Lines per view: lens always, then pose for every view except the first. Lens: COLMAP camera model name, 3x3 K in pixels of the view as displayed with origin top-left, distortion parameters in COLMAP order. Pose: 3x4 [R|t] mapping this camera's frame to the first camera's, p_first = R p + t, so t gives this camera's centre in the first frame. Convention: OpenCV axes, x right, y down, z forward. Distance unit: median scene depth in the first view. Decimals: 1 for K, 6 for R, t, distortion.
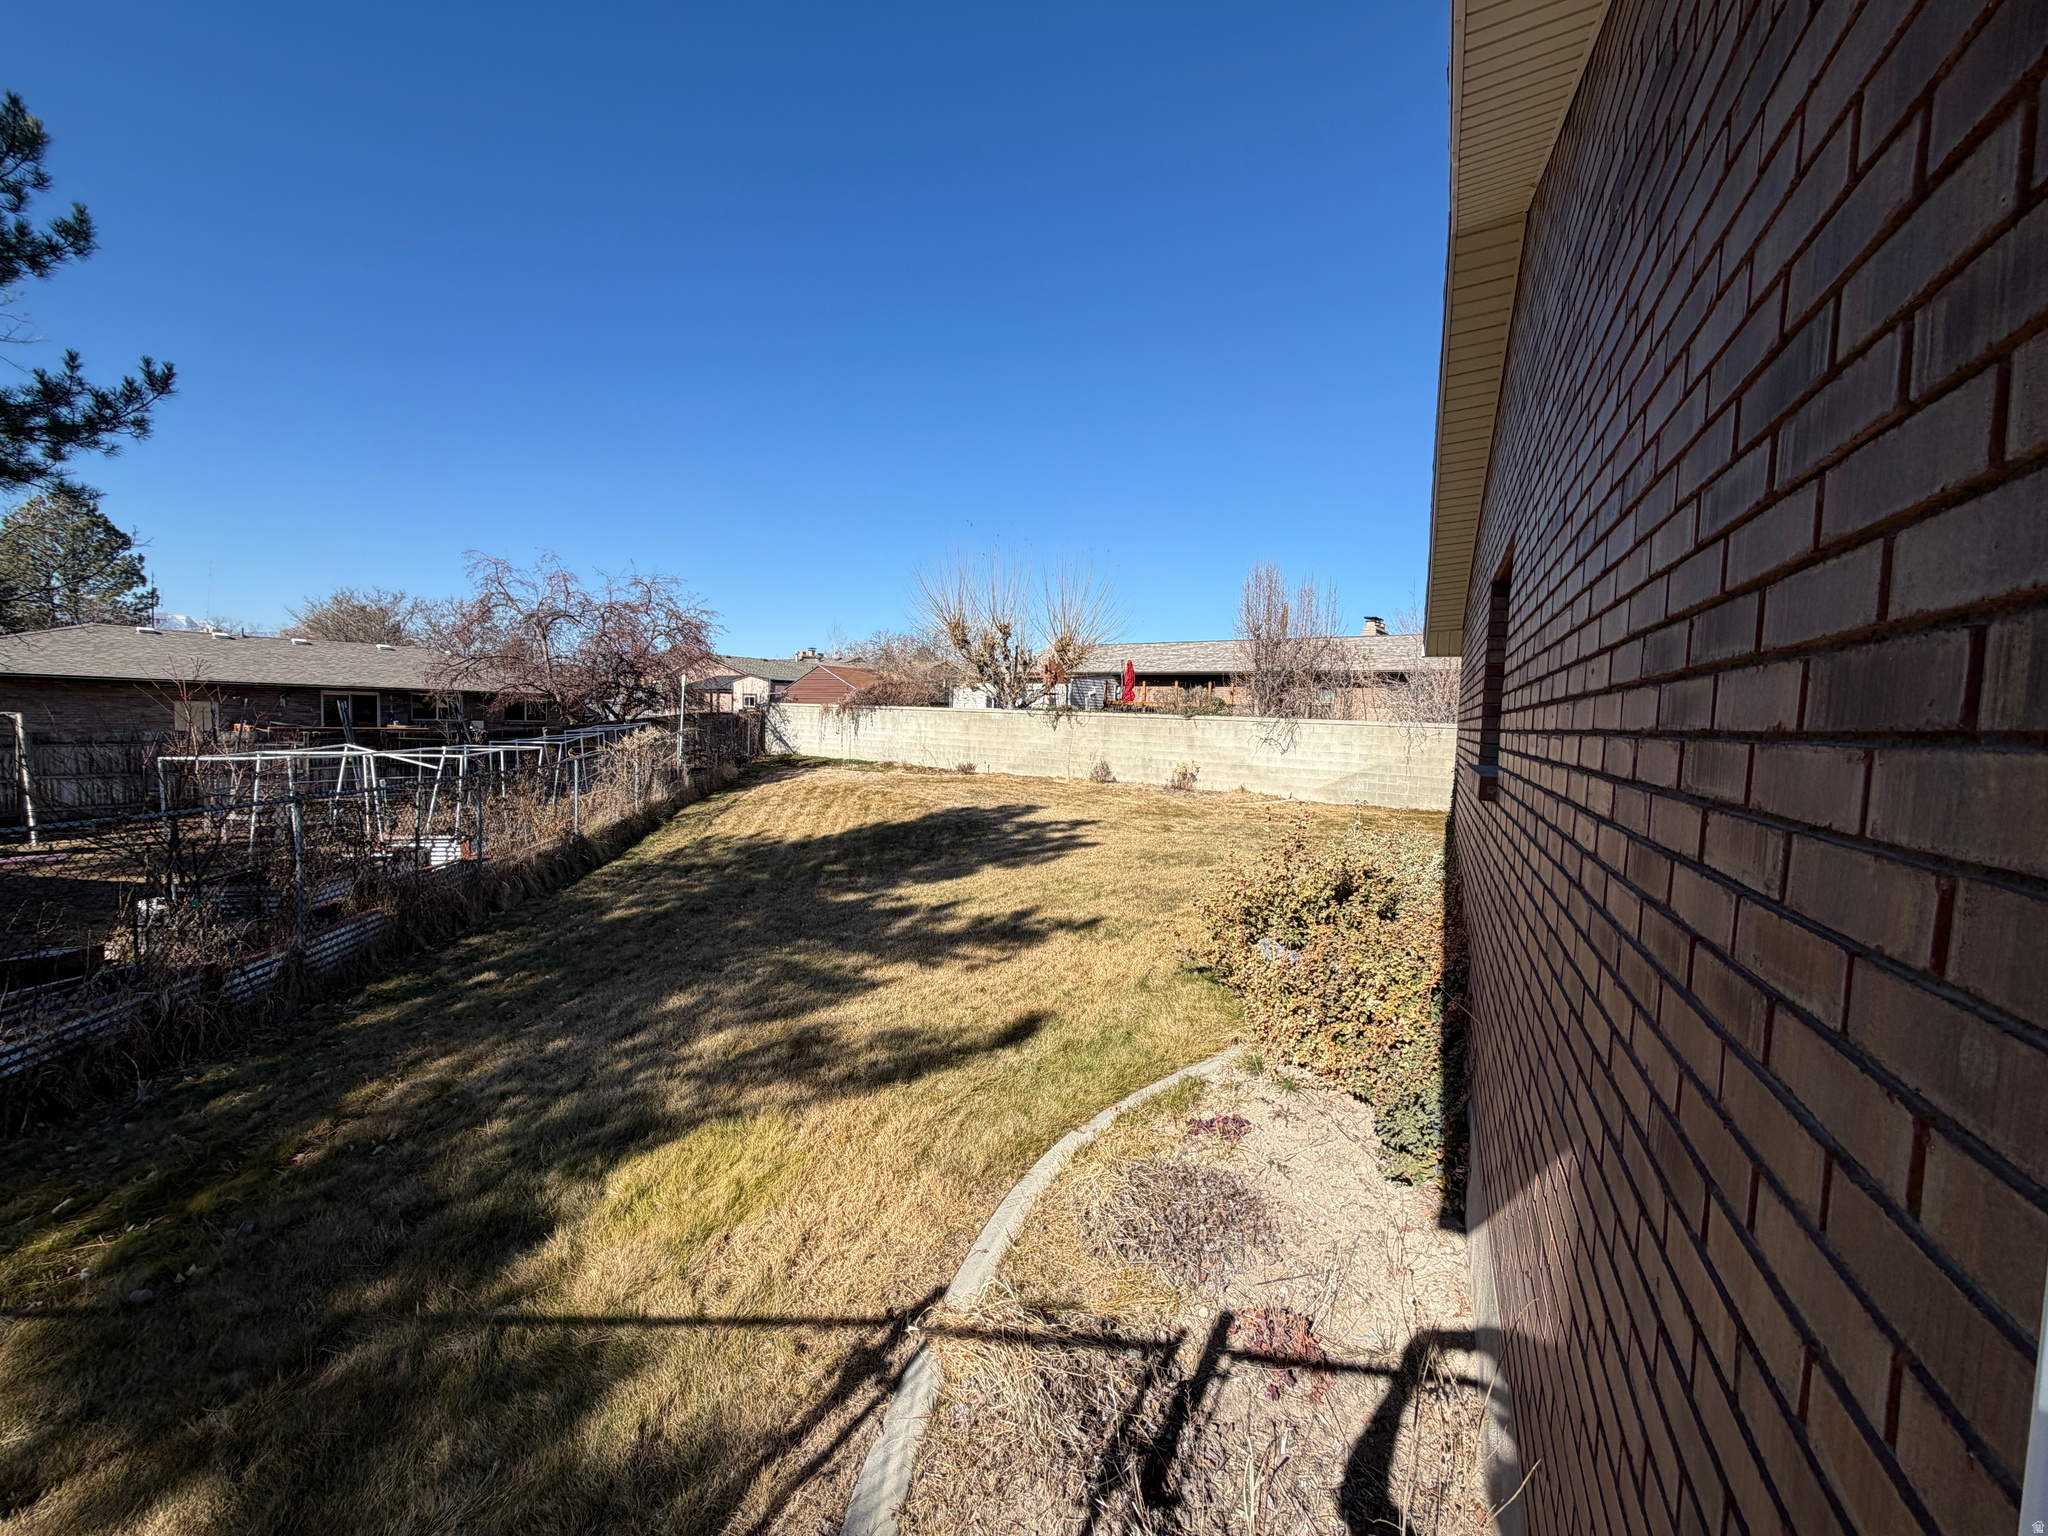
lens RADIAL K [[812.6, 0, 1020.2], [0, 812.6, 769.9], [0, 0, 1]] dist [-0.002949, 0.000266]
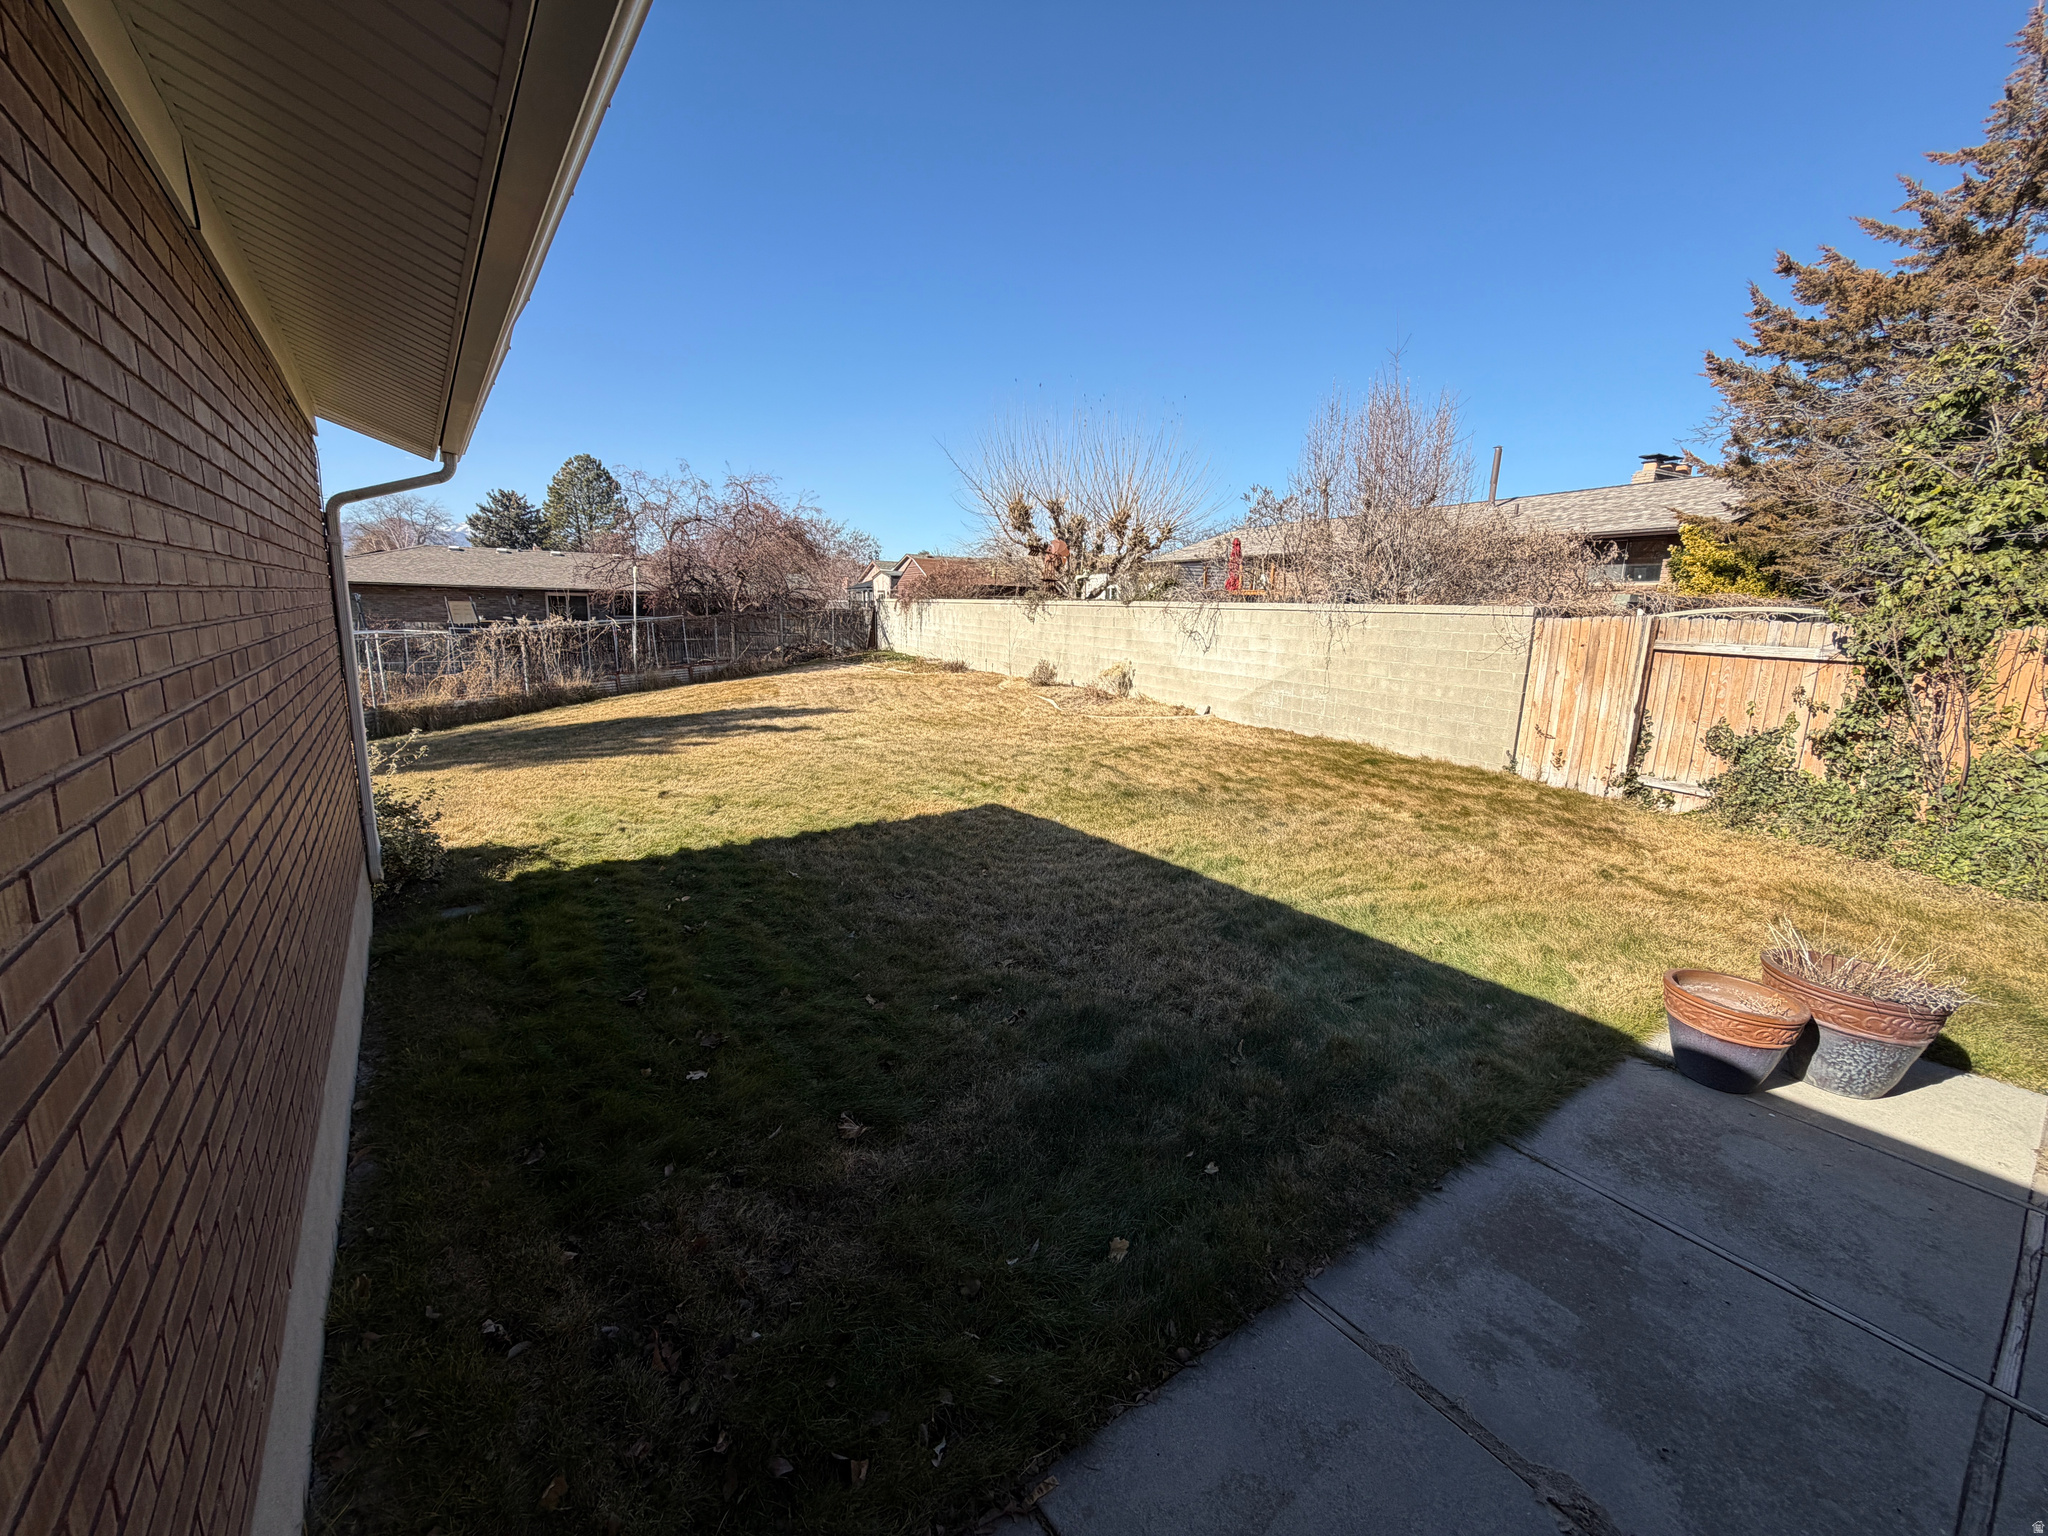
lens RADIAL K [[812.6, 0, 1022.9], [0, 812.6, 770.0], [0, 0, 1]] dist [-0.002949, 0.000266]
pose [[0.889744, 0.080376, -0.449328, 0.508132], [-0.028583, 0.992254, 0.120897, 0.001276], [0.455565, -0.094724, 0.885149, 0.274668]]
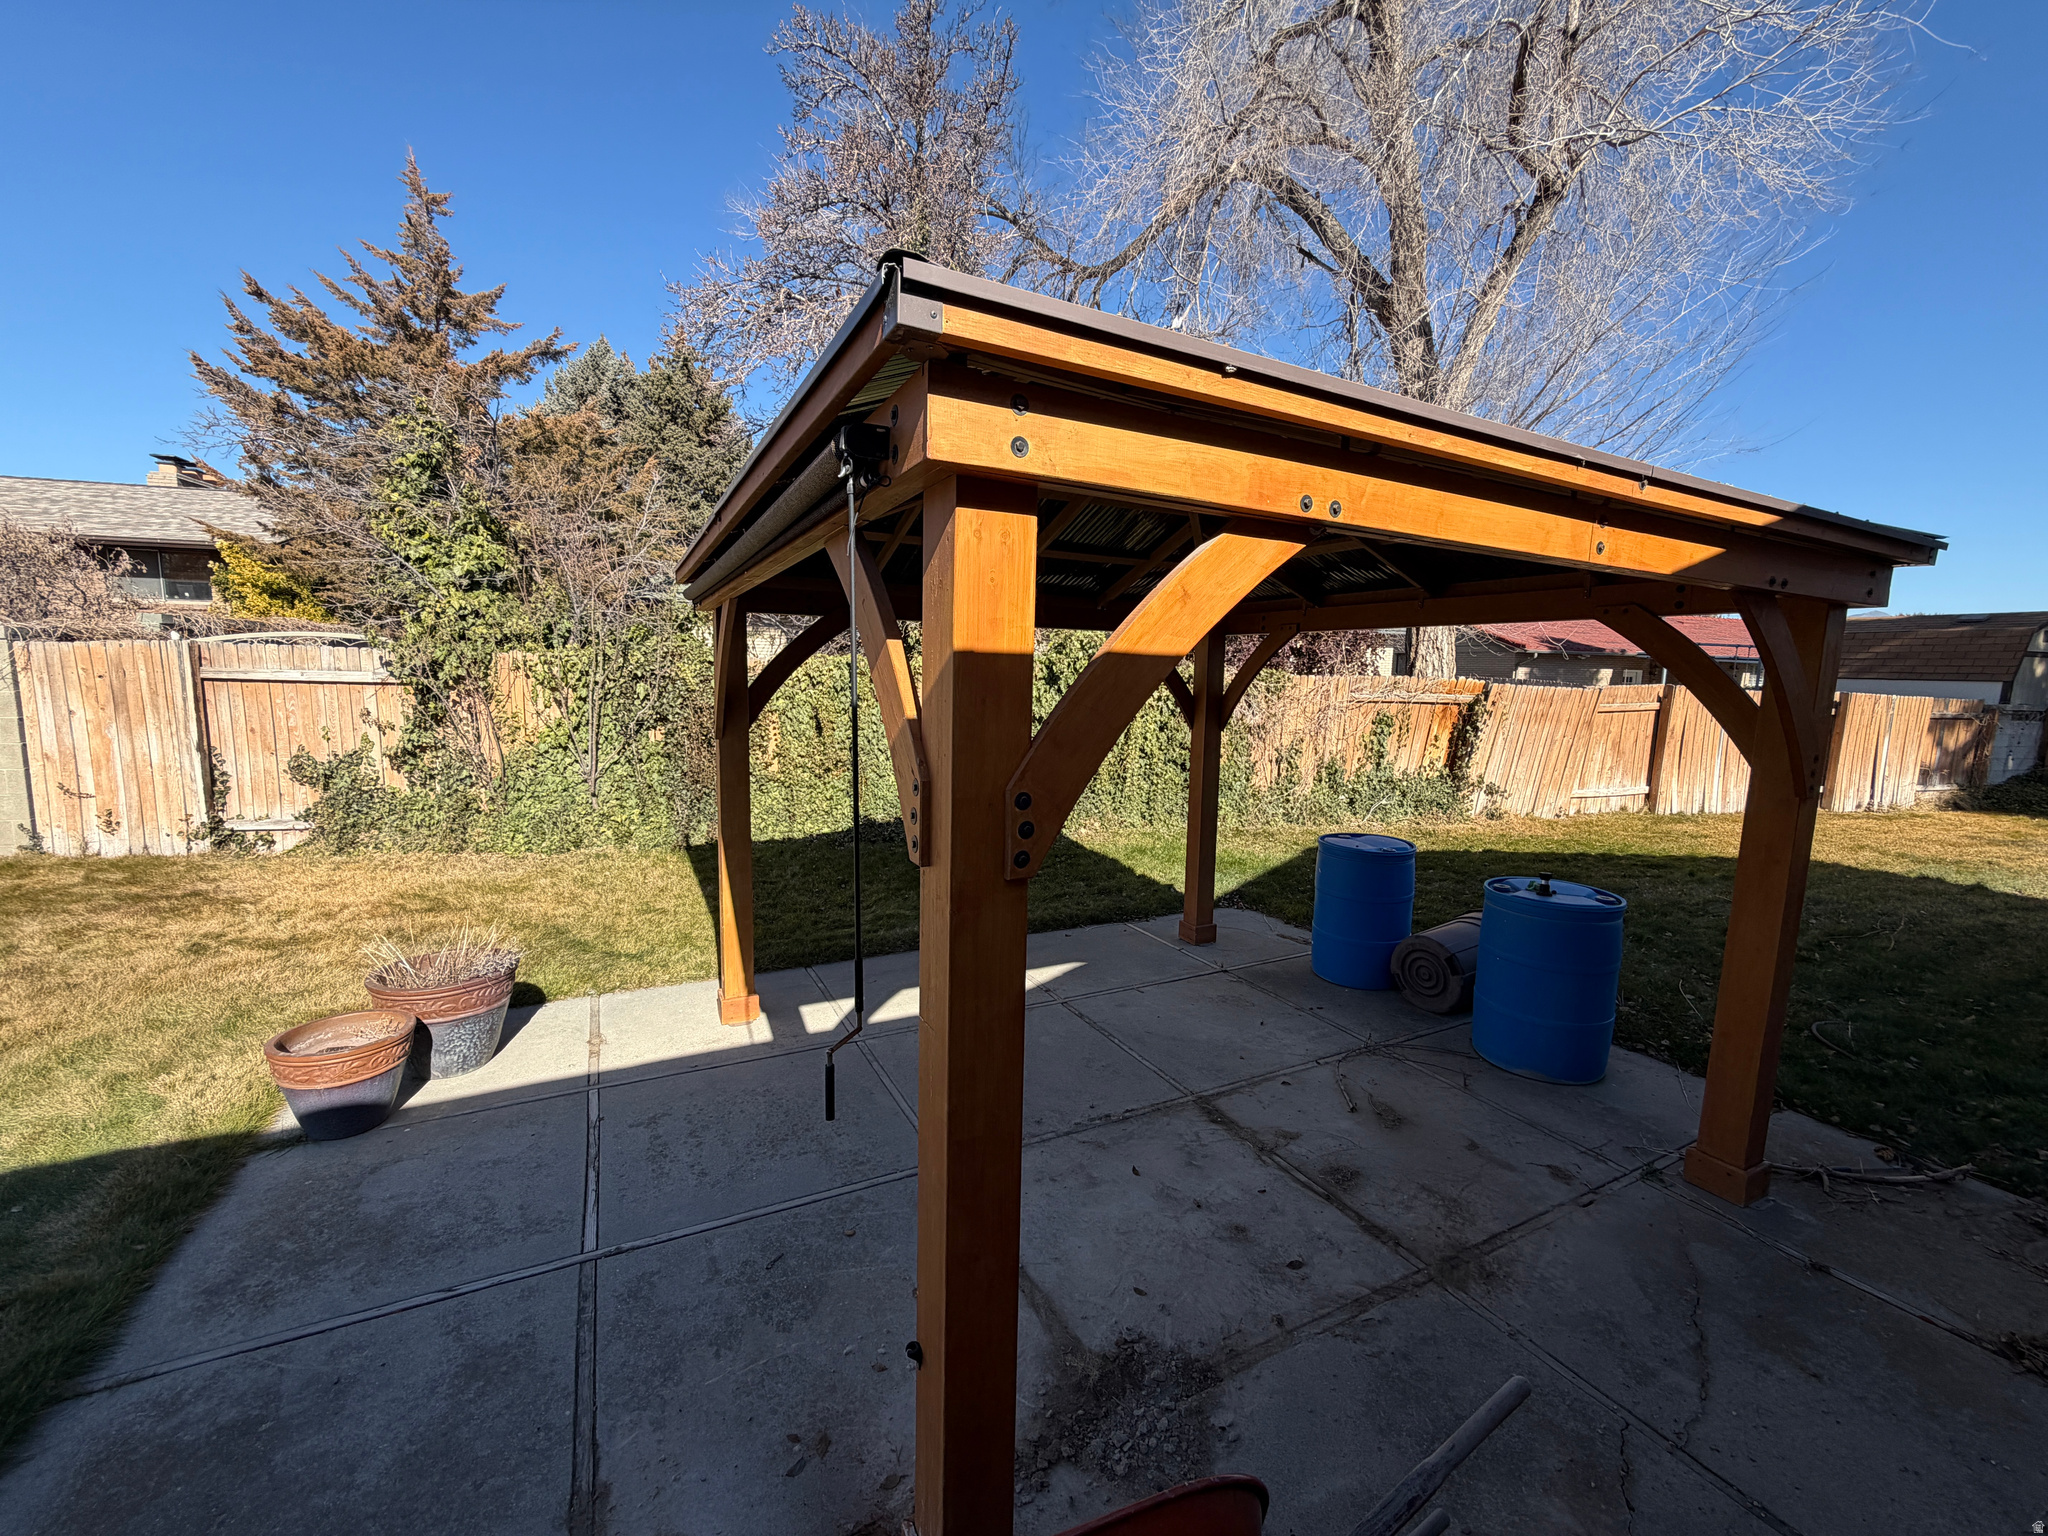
lens RADIAL K [[812.6, 0, 1024.7], [0, 812.6, 772.8], [0, 0, 1]] dist [-0.002949, 0.000266]
pose [[0.584545, -0.124933, 0.801685, 0.527530], [0.052345, 0.991822, 0.116397, -0.000274], [-0.809671, -0.026075, 0.586304, 0.284138]]
